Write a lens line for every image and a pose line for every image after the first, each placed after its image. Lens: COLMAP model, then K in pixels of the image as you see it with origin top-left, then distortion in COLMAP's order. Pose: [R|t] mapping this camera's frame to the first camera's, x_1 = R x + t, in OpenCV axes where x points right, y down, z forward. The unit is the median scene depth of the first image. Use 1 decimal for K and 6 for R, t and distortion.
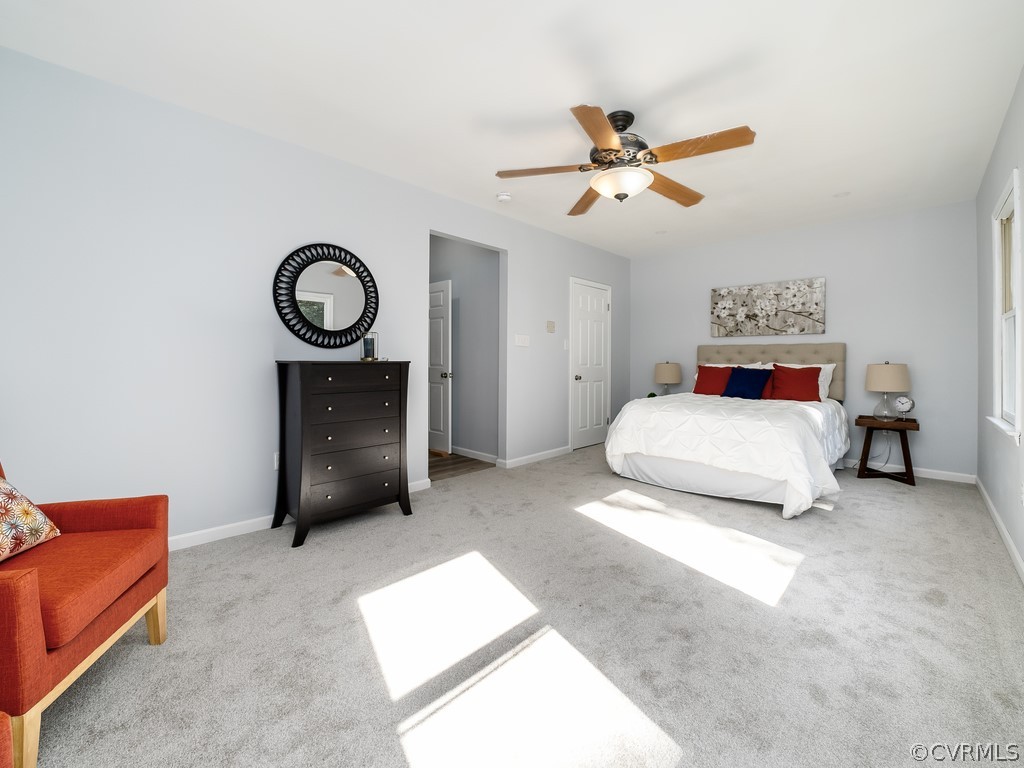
lens RADIAL K [[422.0, 0, 507.3], [0, 422.0, 364.6], [0, 0, 1]] dist [-0.024131, 0.000185]
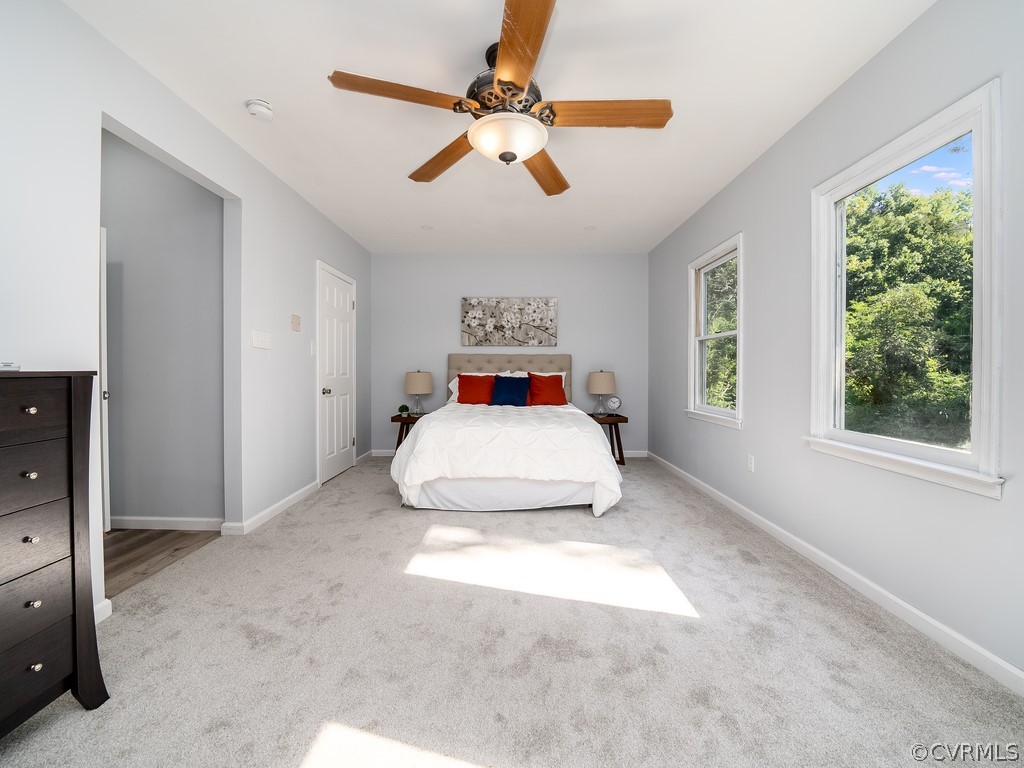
lens RADIAL K [[416.1, 0, 512.4], [0, 416.1, 377.3], [0, 0, 1]] dist [-0.022285, 0.000488]
pose [[0.710635, -0.014275, 0.703416, -0.150201], [0.006287, 0.999883, 0.013940, -0.003880], [-0.703533, -0.005484, 0.710642, 0.253656]]
